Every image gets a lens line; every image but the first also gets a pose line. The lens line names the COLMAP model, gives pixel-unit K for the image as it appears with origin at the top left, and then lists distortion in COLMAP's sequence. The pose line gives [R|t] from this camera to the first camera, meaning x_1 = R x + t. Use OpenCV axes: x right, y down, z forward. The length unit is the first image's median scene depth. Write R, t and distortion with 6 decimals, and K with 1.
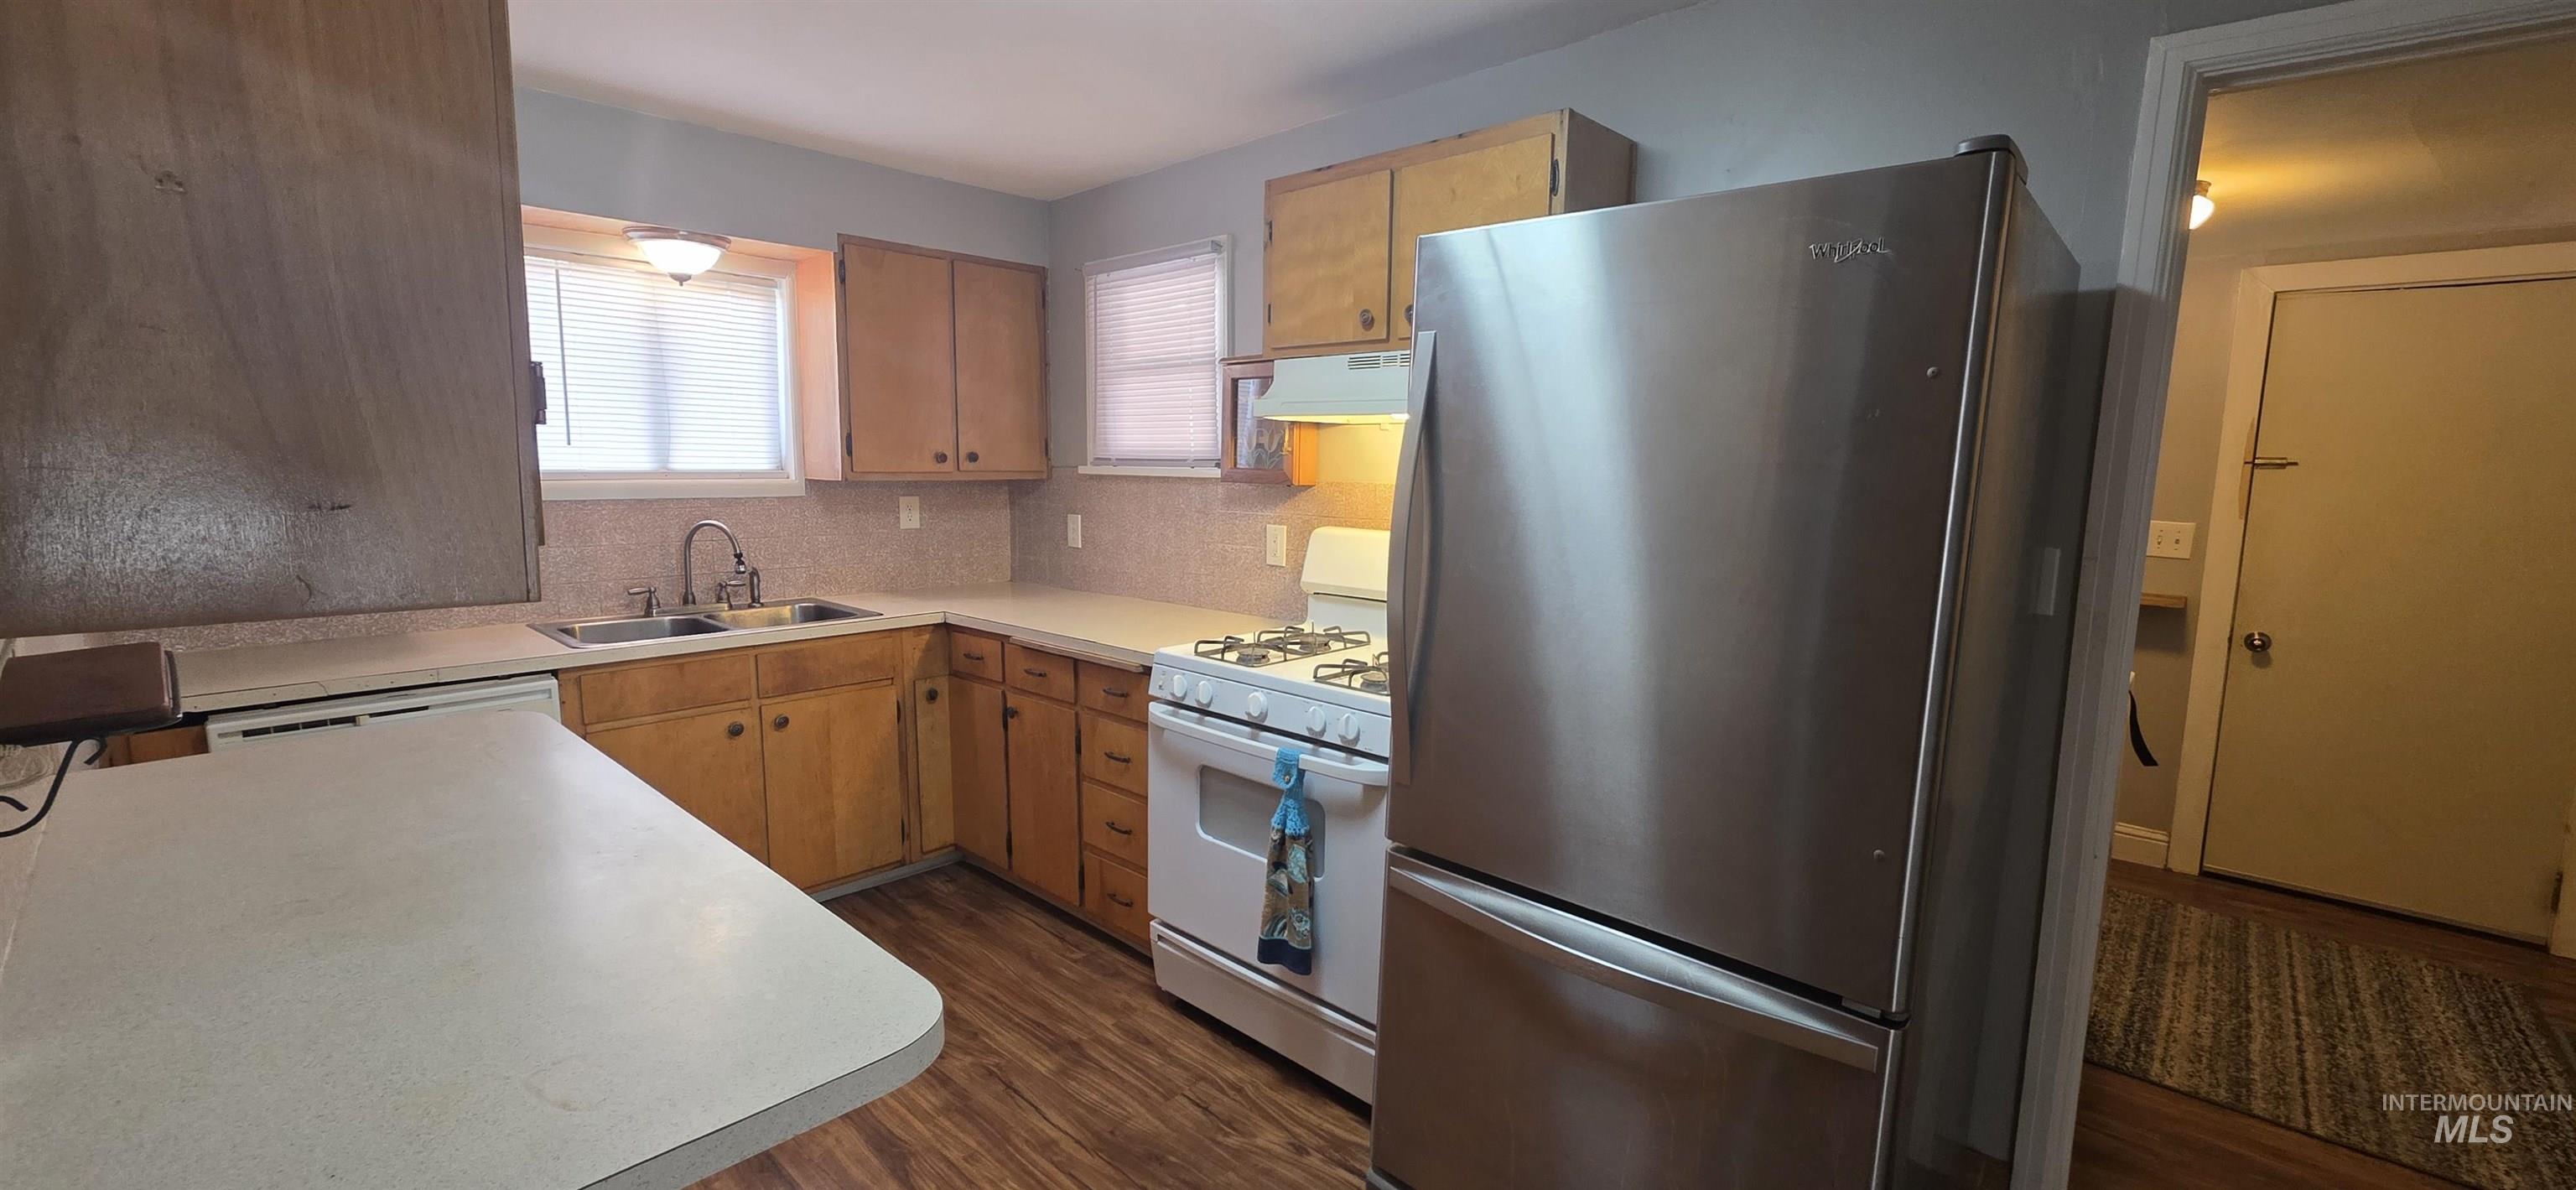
lens RADIAL K [[1023.9, 0, 1283.4], [0, 1023.9, 590.9], [0, 0, 1]] dist [0.001880, 0.000057]
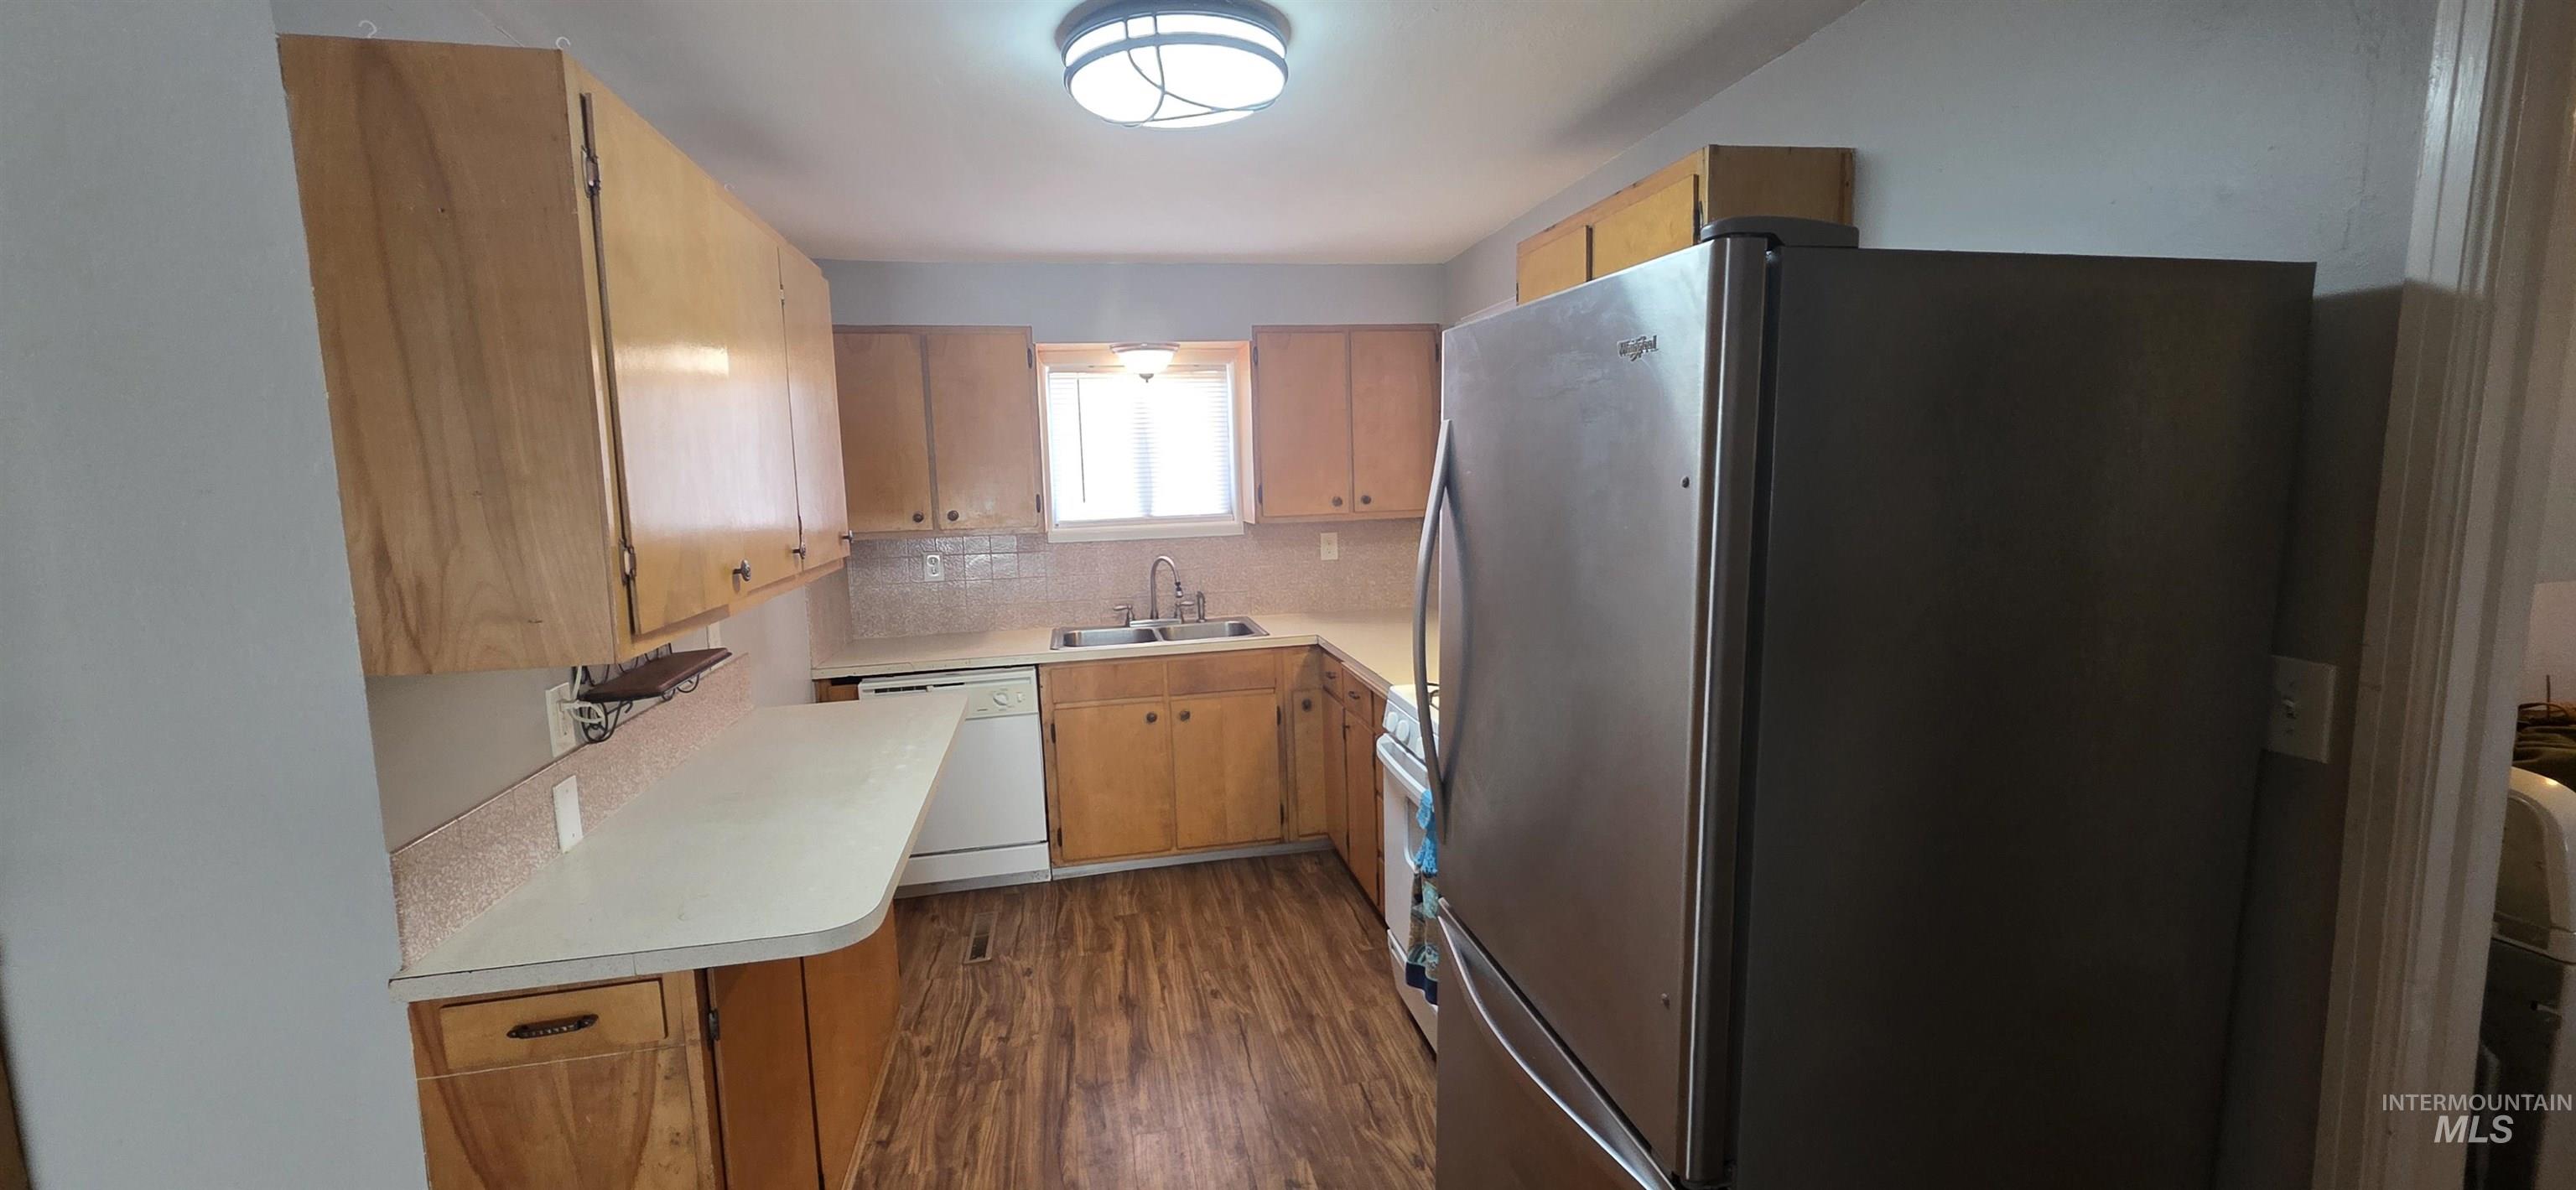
lens RADIAL K [[1023.9, 0, 1283.4], [0, 1023.9, 590.9], [0, 0, 1]] dist [0.001880, 0.000057]
pose [[0.810101, 0.033245, -0.585347, 0.344100], [-0.033320, 0.999388, 0.010647, -0.044020], [0.585343, 0.010879, 0.810713, 0.020940]]
